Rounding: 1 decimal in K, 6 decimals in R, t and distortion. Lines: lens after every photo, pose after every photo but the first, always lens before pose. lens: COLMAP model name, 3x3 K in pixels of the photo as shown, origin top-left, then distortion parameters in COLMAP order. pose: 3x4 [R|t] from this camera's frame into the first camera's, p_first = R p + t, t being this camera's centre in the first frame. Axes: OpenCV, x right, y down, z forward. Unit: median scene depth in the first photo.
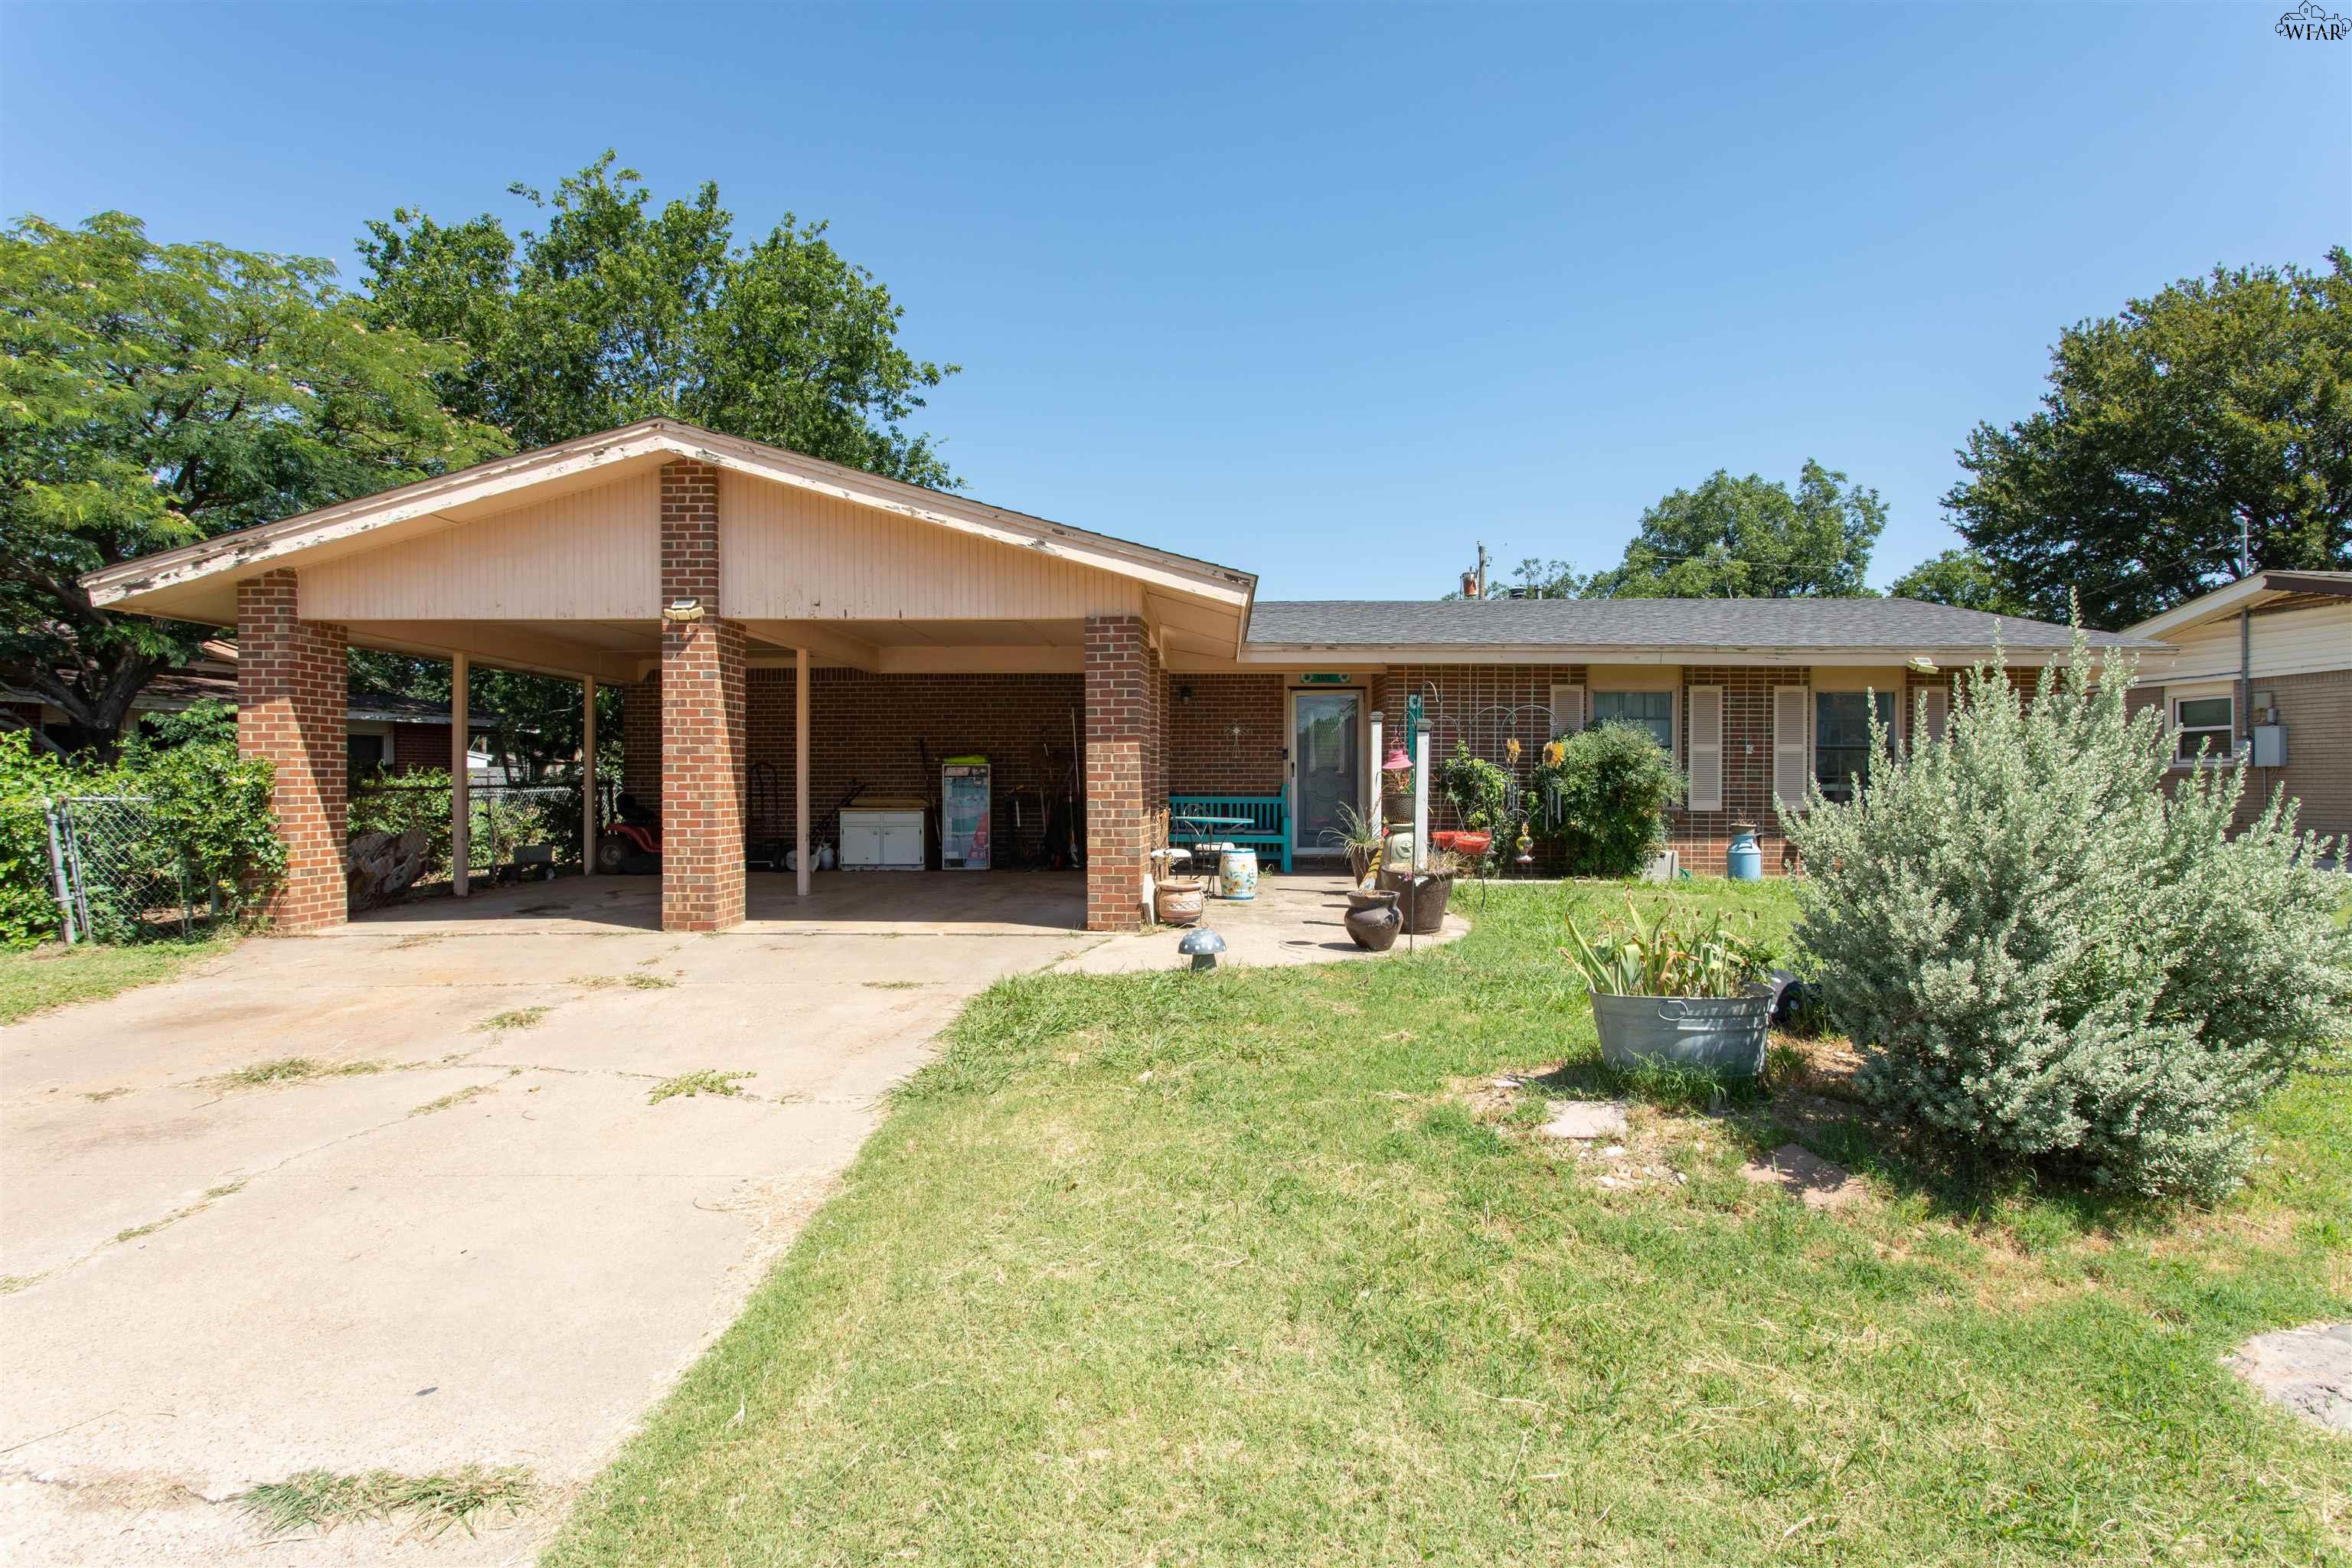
lens RADIAL K [[1279.7, 0, 1160.6], [0, 1279.7, 771.8], [0, 0, 1]] dist [-0.034385, 0.000047]
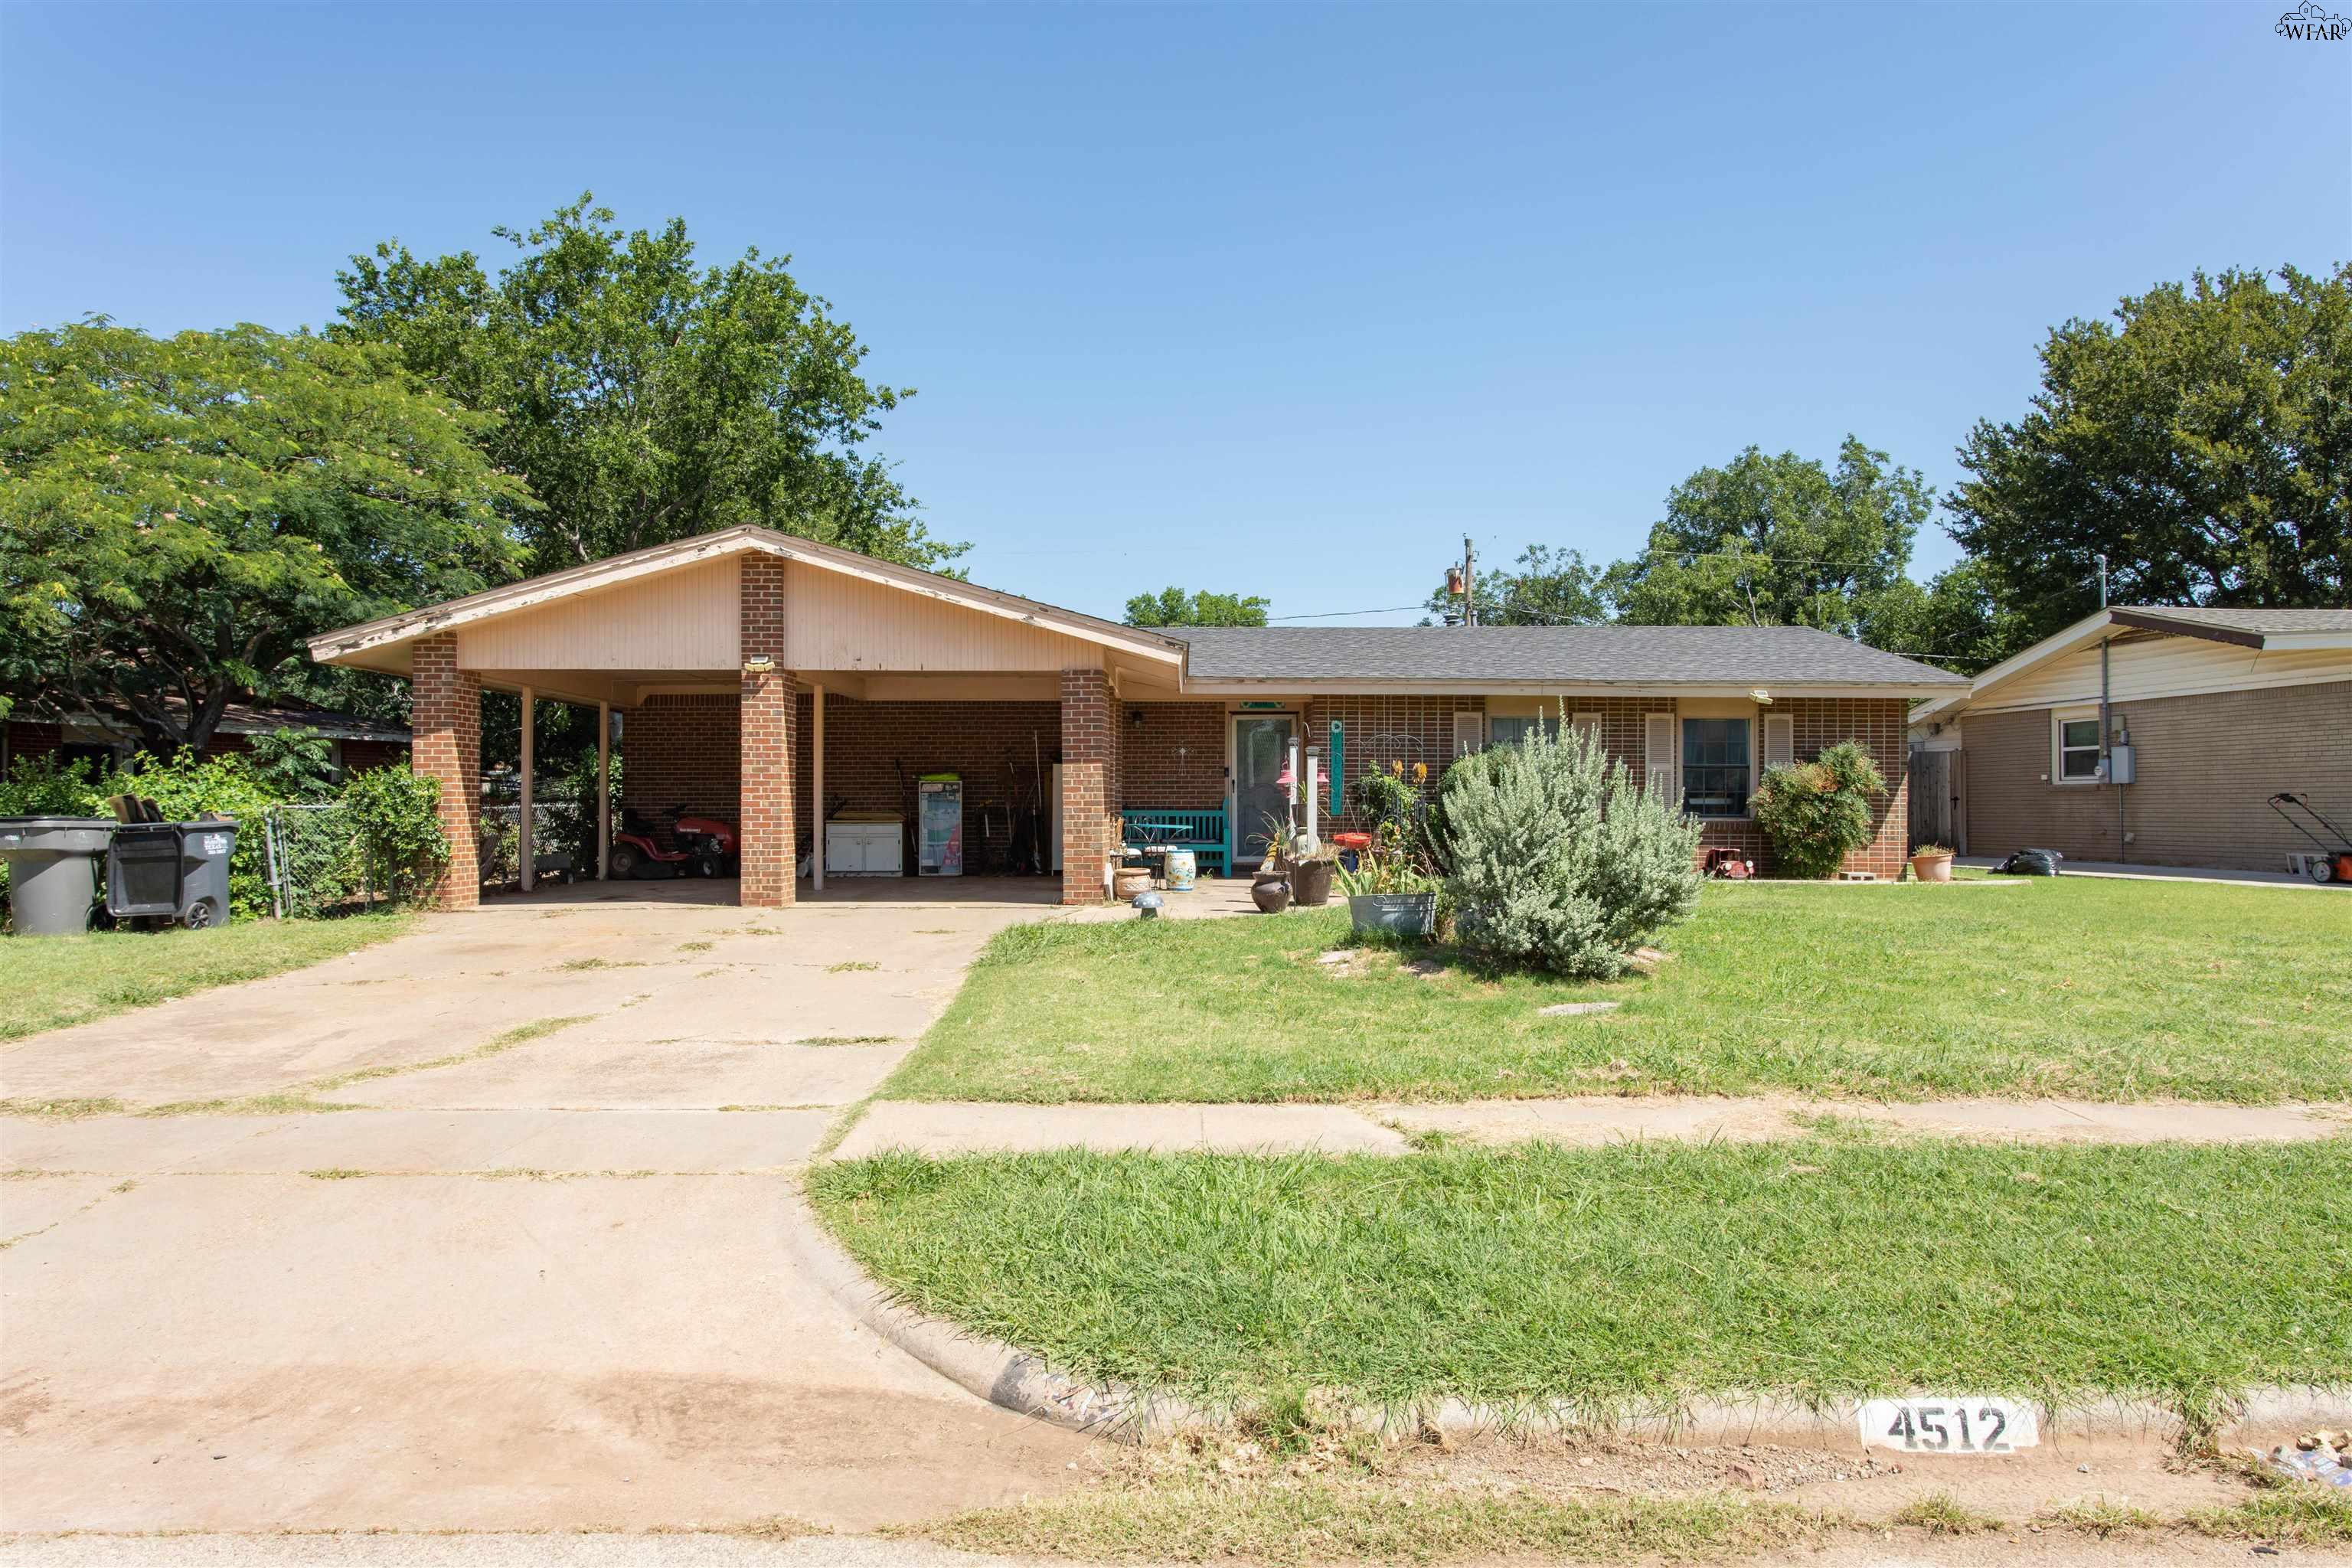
lens RADIAL K [[1647.9, 0, 1176.2], [0, 1647.9, 767.7], [0, 0, 1]] dist [-0.055300, -0.001737]
pose [[0.999073, 0.000248, 0.043041, -0.008832], [0.000427, 0.999877, -0.015662, 0.005134], [-0.043040, 0.015666, 0.998951, -0.472905]]
